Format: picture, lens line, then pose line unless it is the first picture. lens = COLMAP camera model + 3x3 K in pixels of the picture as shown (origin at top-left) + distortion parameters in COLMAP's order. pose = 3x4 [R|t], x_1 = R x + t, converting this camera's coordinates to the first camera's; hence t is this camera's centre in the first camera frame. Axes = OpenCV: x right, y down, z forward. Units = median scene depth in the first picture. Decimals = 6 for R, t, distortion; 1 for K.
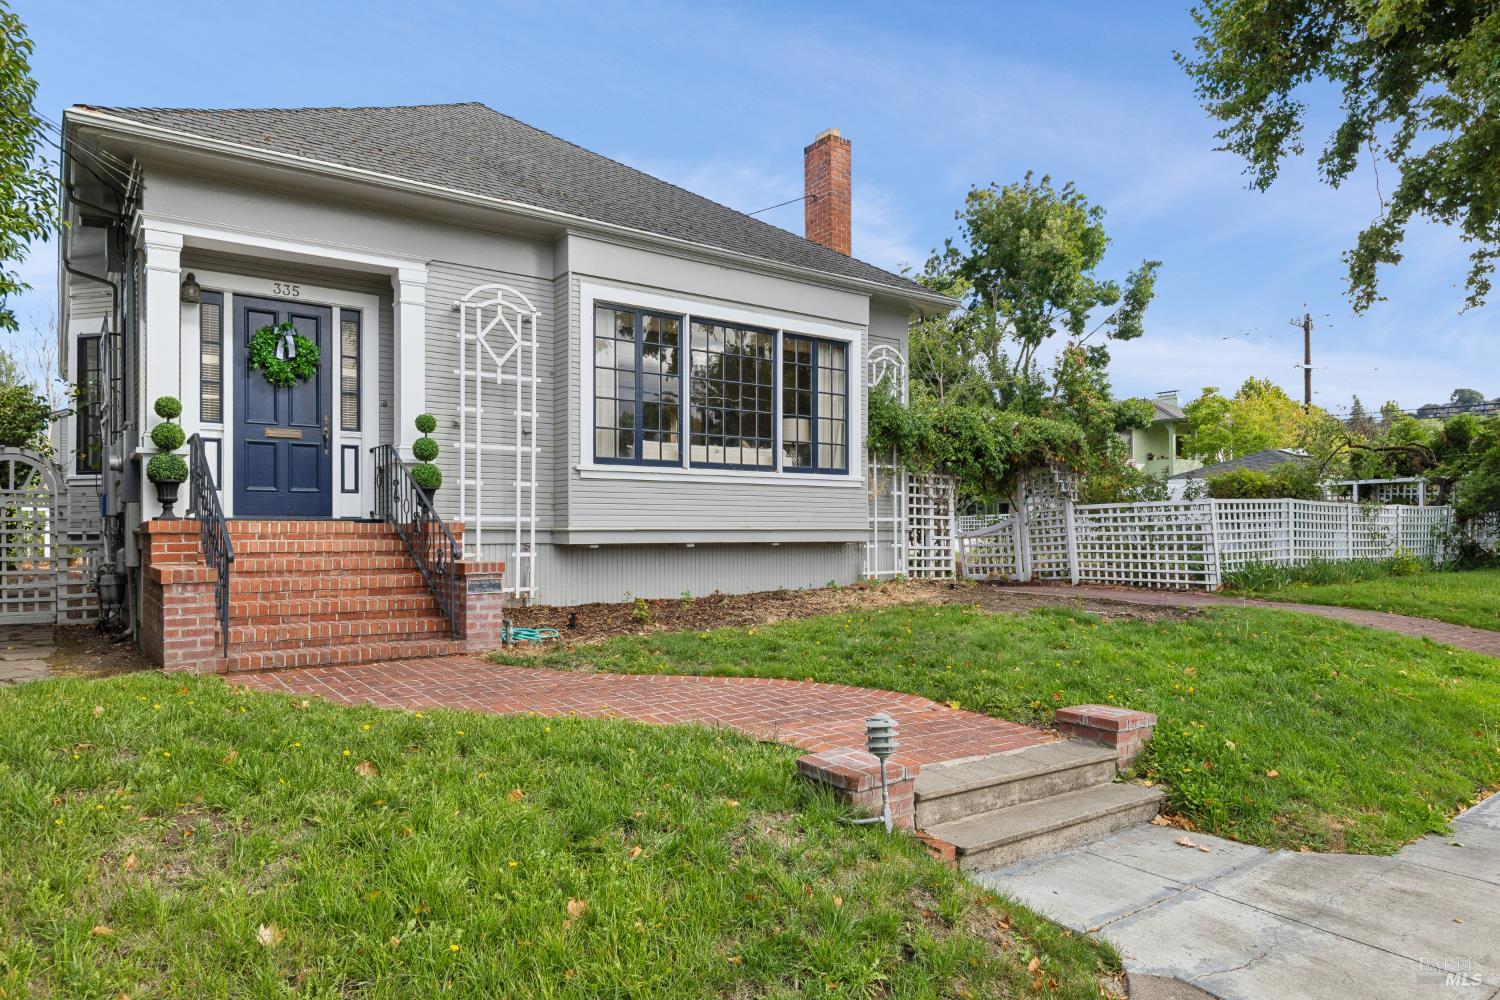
lens RADIAL K [[921.1, 0, 745.1], [0, 921.1, 530.0], [0, 0, 1]] dist [0.001693, 0.000994]
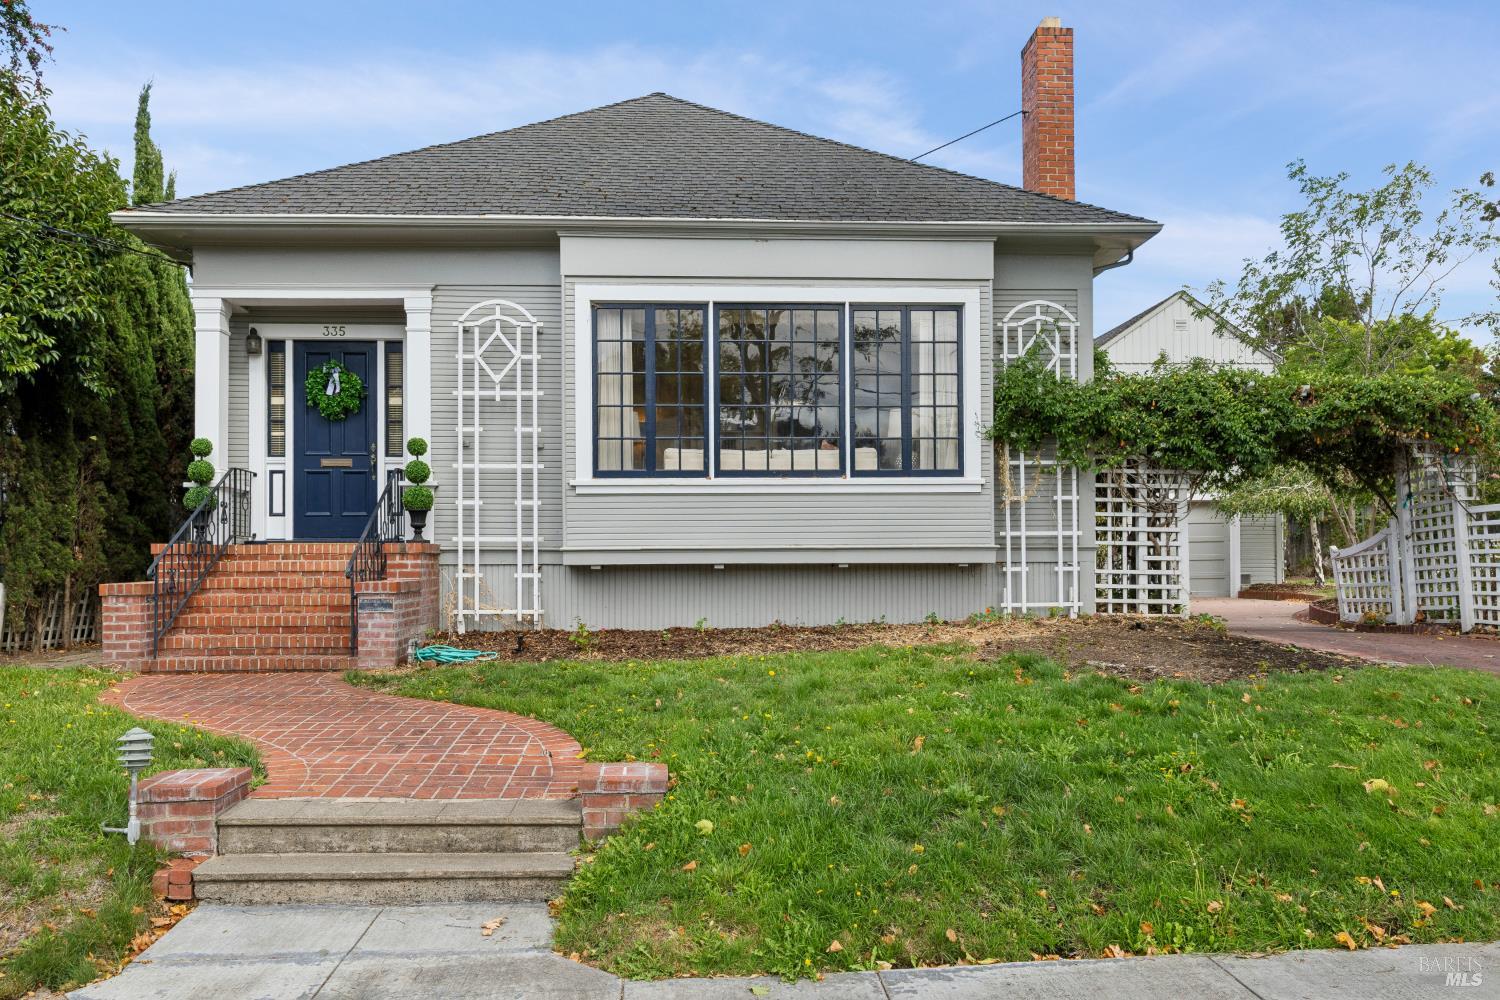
lens RADIAL K [[1118.0, 0, 749.0], [0, 1118.0, 547.6], [0, 0, 1]] dist [-0.000549, -0.001635]
pose [[0.839283, -0.006912, -0.543651, 0.586554], [0.005088, 0.999975, -0.004858, 0.004181], [0.543671, 0.001311, 0.839297, 0.145771]]
